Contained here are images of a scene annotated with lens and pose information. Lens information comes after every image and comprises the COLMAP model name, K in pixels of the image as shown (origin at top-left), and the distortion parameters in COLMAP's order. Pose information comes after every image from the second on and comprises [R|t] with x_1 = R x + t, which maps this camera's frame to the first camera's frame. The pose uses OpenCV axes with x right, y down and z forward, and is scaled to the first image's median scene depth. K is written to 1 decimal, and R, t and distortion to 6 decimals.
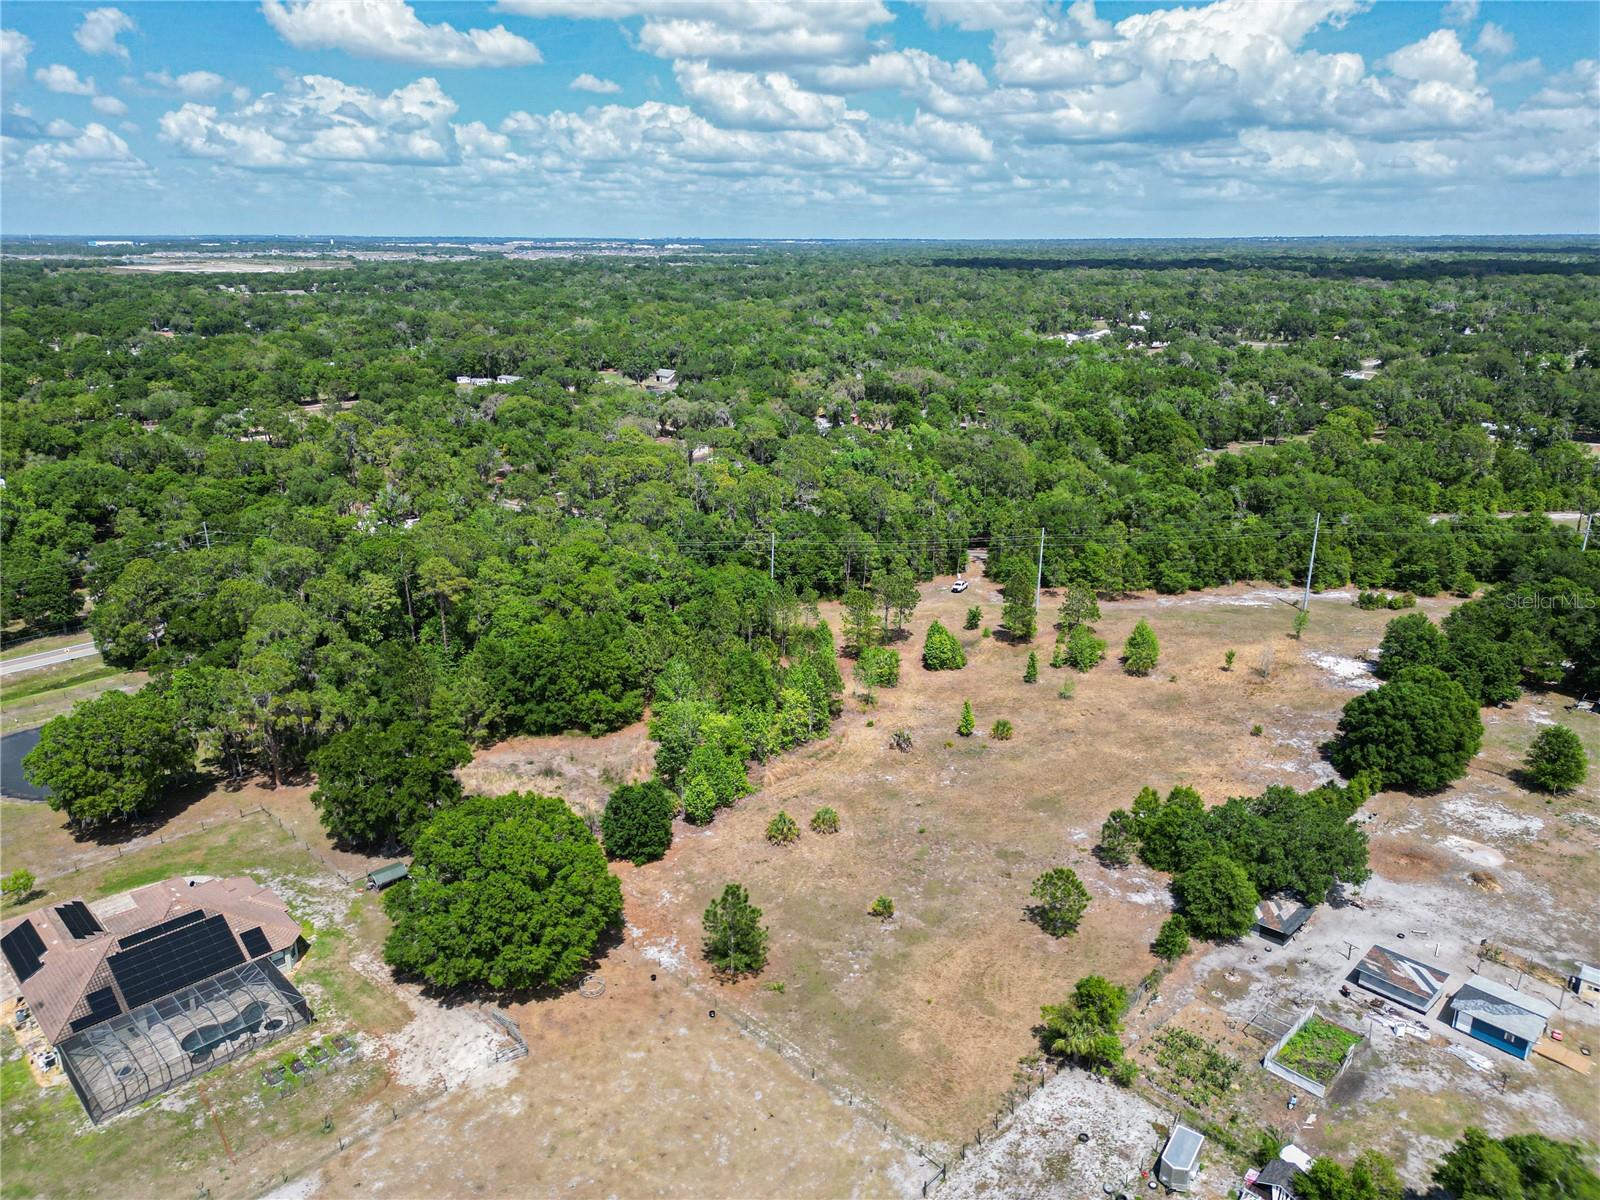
lens RADIAL K [[1132.8, 0, 798.6], [0, 1132.8, 575.4], [0, 0, 1]] dist [0.066122, -0.067875]
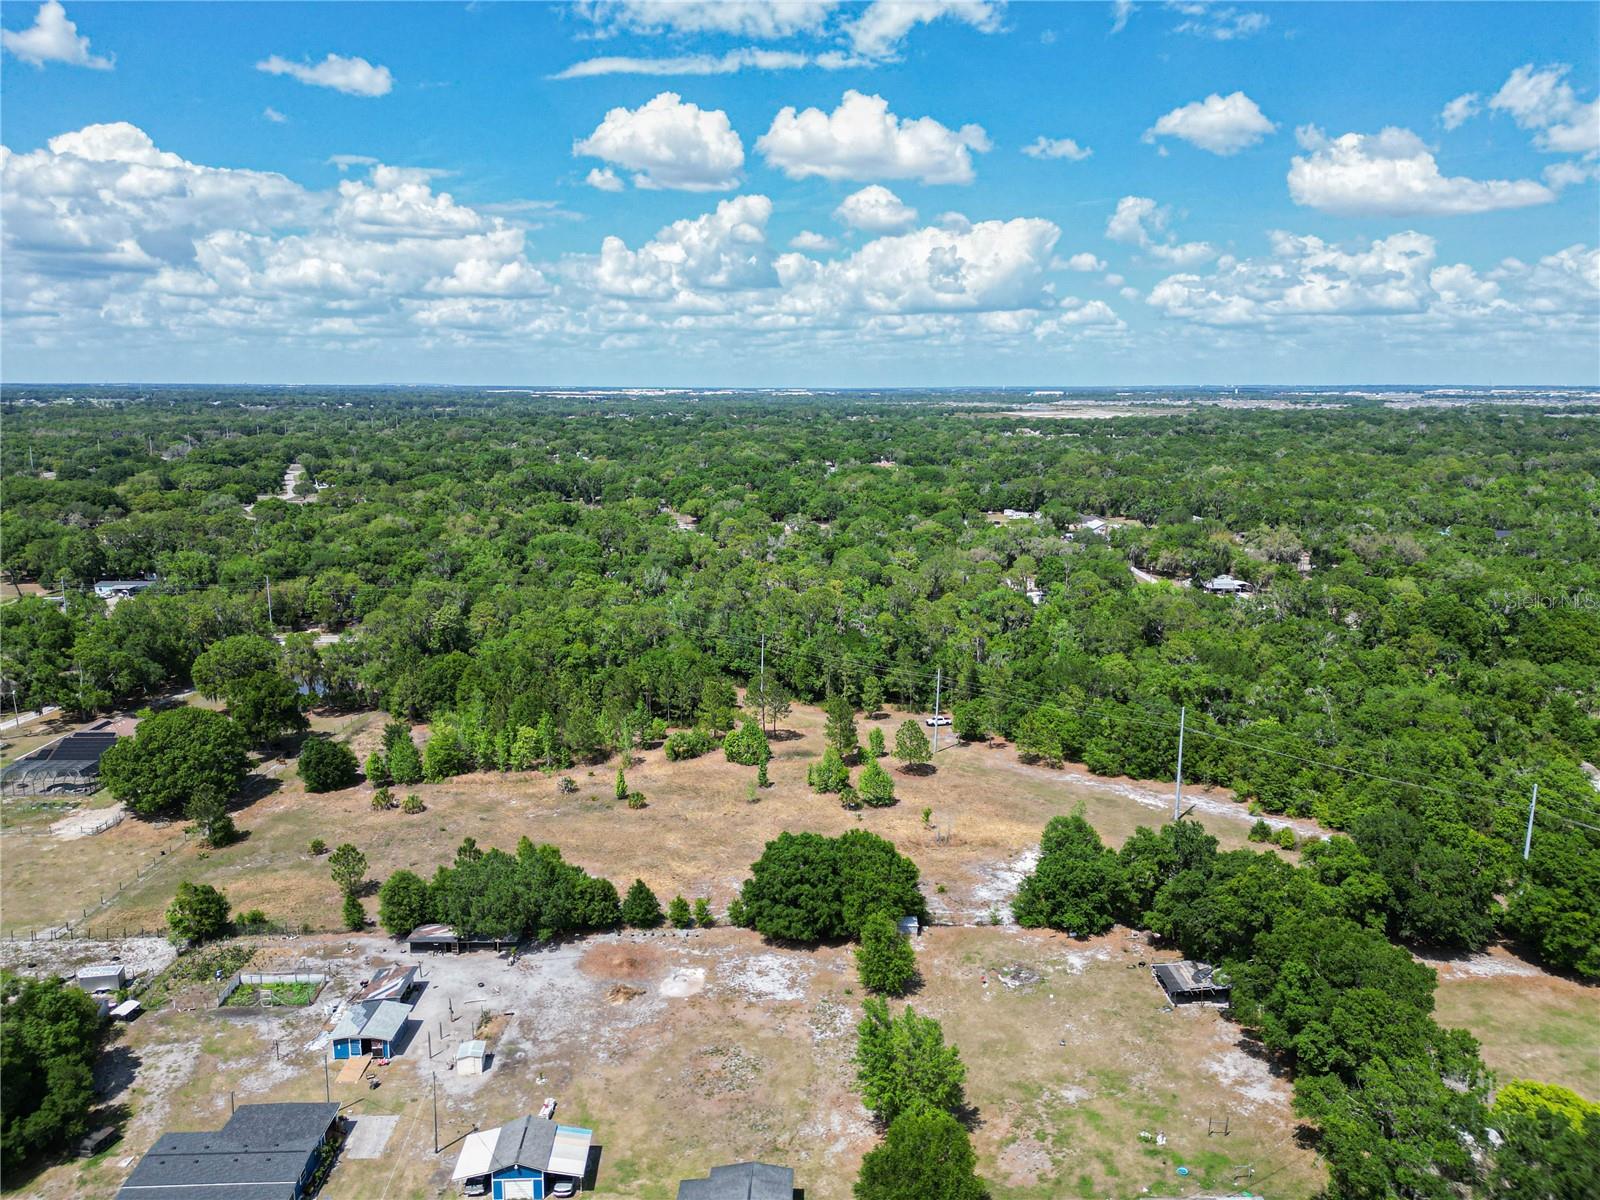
lens RADIAL K [[1126.9, 0, 800.0], [0, 1126.9, 600.0], [0, 0, 1]] dist [0.068018, -0.068148]
pose [[0.723772, 0.130345, -0.677617, 1.148737], [-0.198397, 0.979842, -0.023430, -0.079033], [0.660903, 0.151395, 0.735042, 0.244690]]
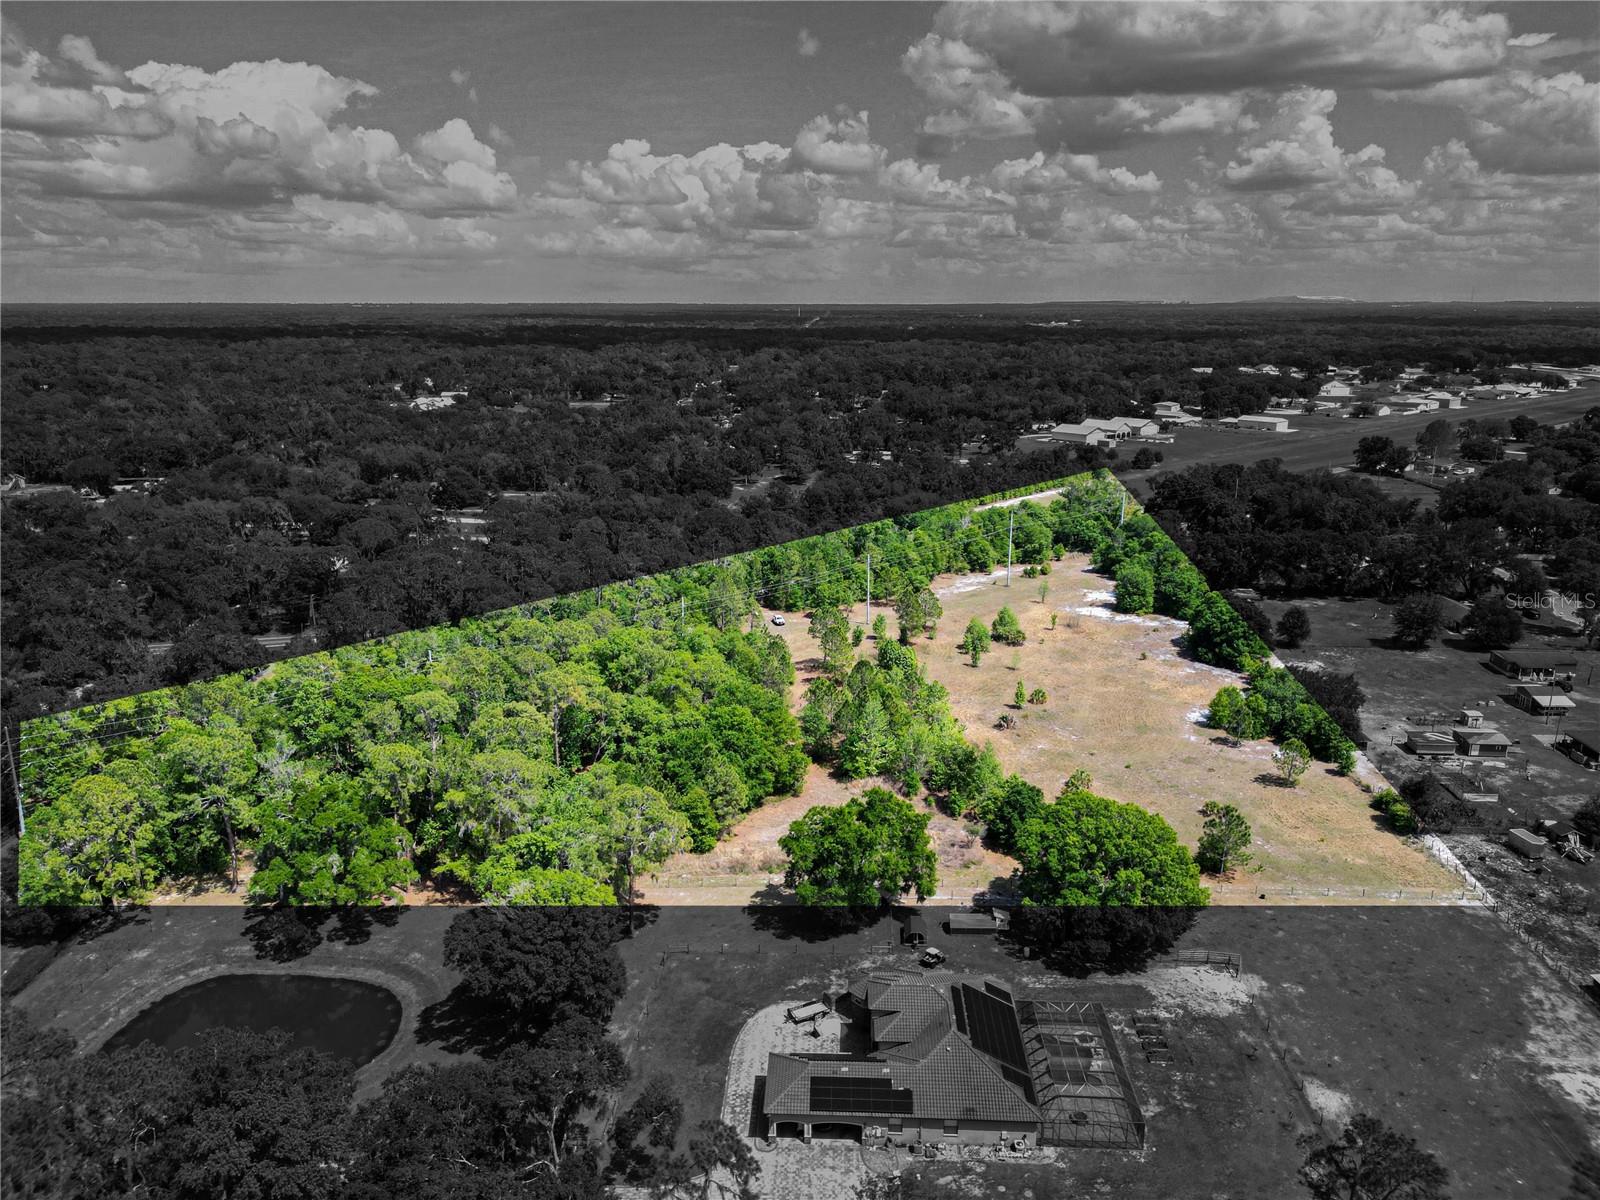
lens RADIAL K [[1126.9, 0, 800.0], [0, 1126.9, 600.0], [0, 0, 1]] dist [0.068018, -0.068148]
pose [[0.731401, -0.174675, 0.659197, -0.911371], [0.195568, 0.979763, 0.042630, -0.084829], [-0.653303, 0.097738, 0.750761, 0.221891]]
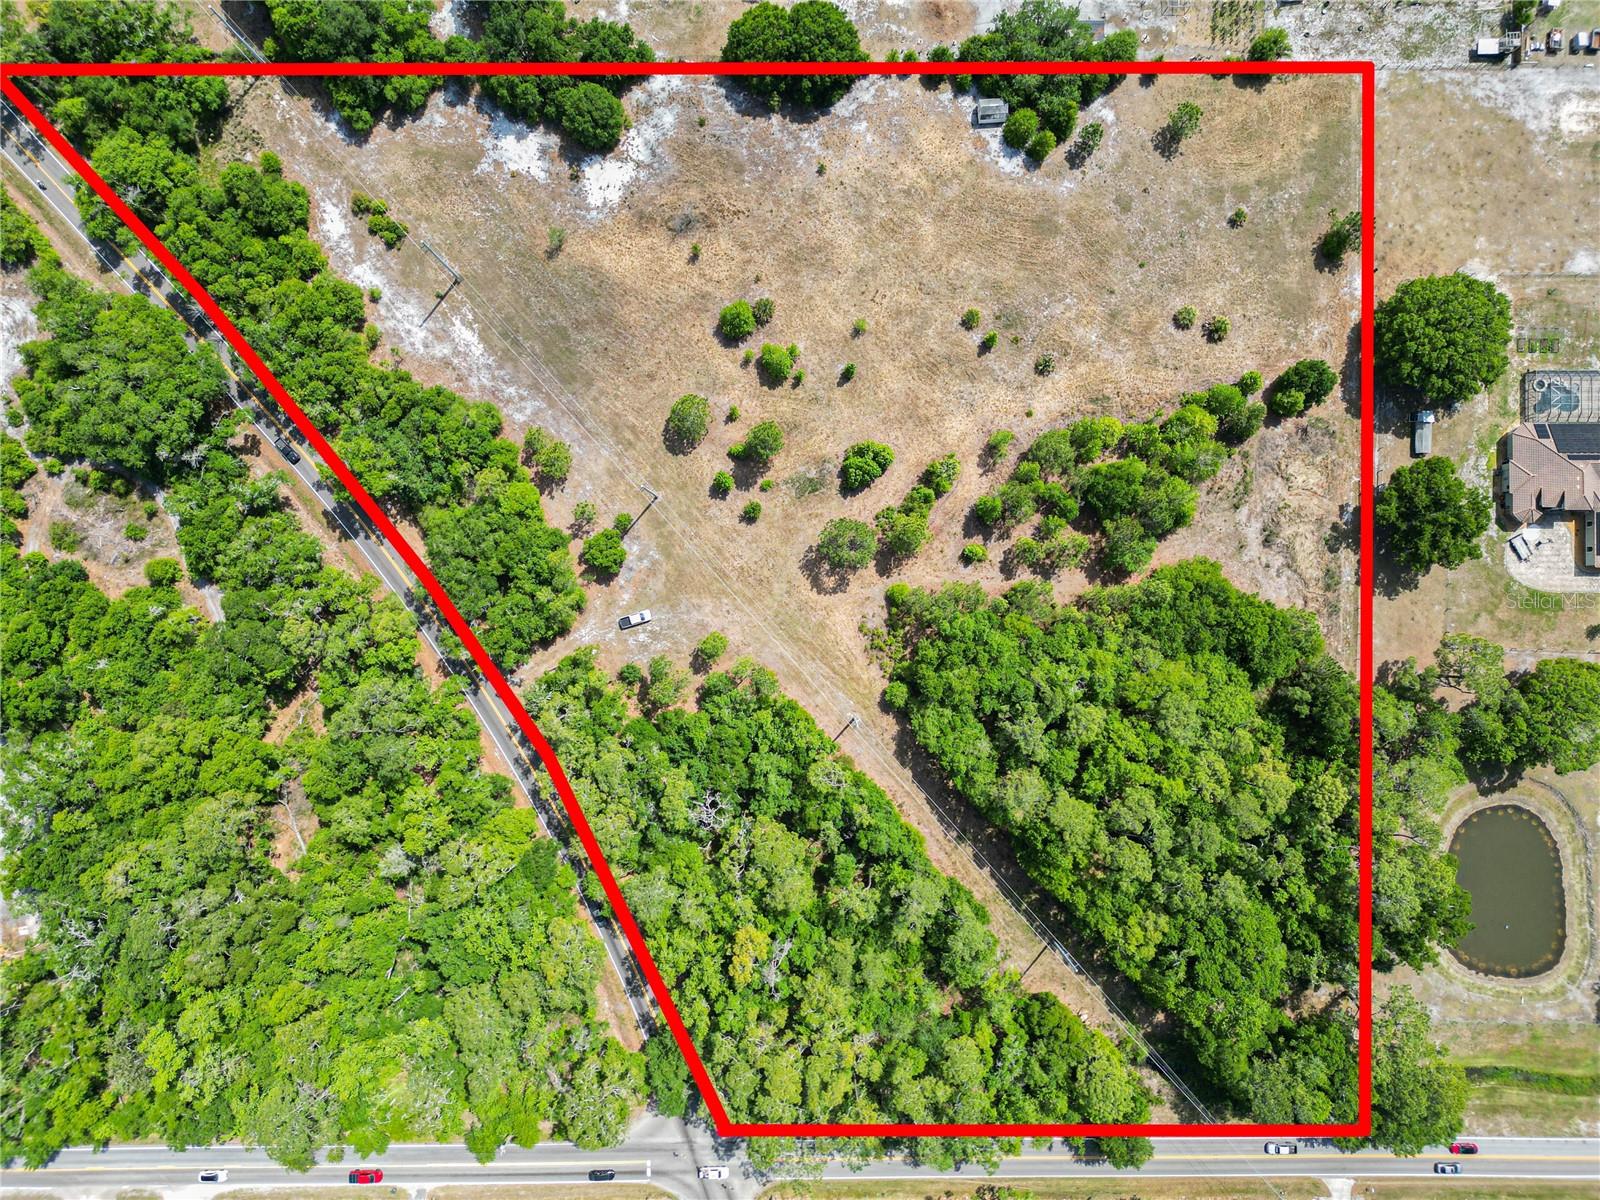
lens RADIAL K [[1126.9, 0, 800.0], [0, 1126.9, 600.0], [0, 0, 1]] dist [0.068018, -0.068148]
pose [[-0.710574, -0.703621, -0.001014, 0.109051], [0.190158, -0.193424, 0.962511, -1.196651], [-0.677439, 0.683743, 0.271241, 1.085985]]
